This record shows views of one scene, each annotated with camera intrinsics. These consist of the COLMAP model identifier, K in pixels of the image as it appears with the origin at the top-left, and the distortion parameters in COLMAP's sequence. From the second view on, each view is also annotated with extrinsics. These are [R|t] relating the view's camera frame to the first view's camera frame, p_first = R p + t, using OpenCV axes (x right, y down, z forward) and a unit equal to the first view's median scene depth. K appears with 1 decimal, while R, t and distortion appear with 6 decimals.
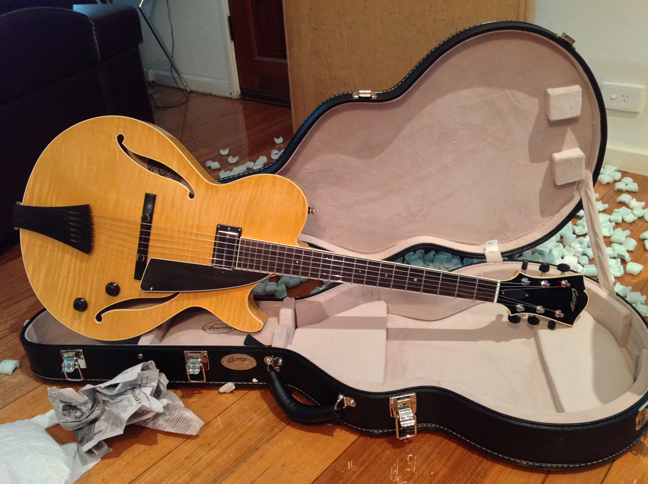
lens RADIAL K [[615.4, 0, 324.0], [0, 615.4, 242.0], [0, 0, 1]] dist [0.141641, -0.298168]
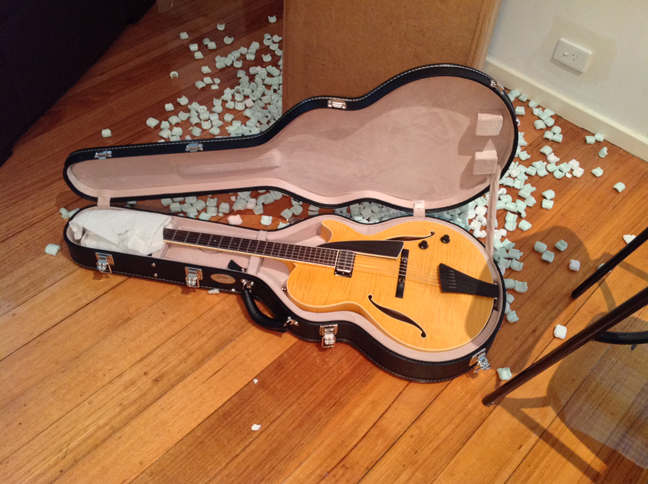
lens RADIAL K [[615.4, 0, 324.0], [0, 615.4, 242.0], [0, 0, 1]] dist [0.141641, -0.298168]
pose [[0.990593, 0.123669, 0.058572, -0.000762], [-0.136436, 0.925438, 0.353483, -0.389648], [-0.010489, -0.358149, 0.933605, -0.283197]]
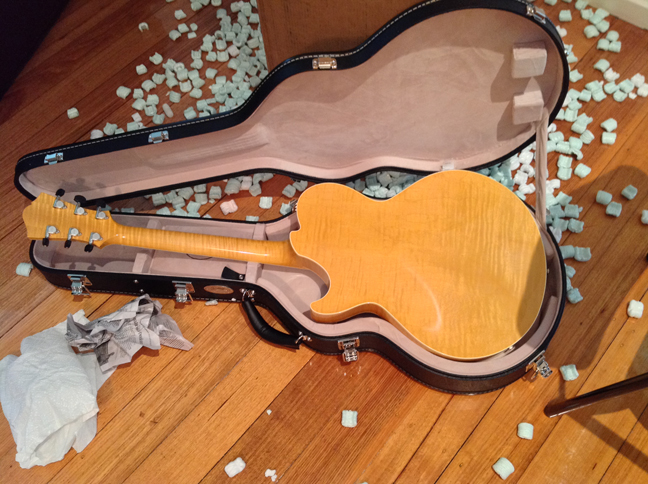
lens RADIAL K [[615.4, 0, 324.0], [0, 615.4, 242.0], [0, 0, 1]] dist [0.141641, -0.298168]
pose [[0.999983, 0.005352, -0.002086, 0.063595], [-0.003607, 0.867712, 0.497055, -0.445673], [0.004471, -0.497039, 0.867717, 0.005998]]
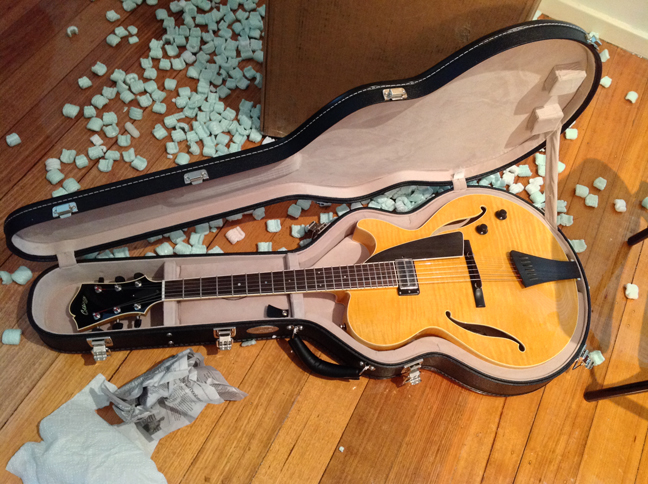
lens RADIAL K [[615.4, 0, 324.0], [0, 615.4, 242.0], [0, 0, 1]] dist [0.141641, -0.298168]
pose [[0.954271, -0.107326, 0.279014, -0.302133], [-0.060893, 0.843978, 0.532910, -0.503758], [-0.292677, -0.525531, 0.798848, 0.142219]]
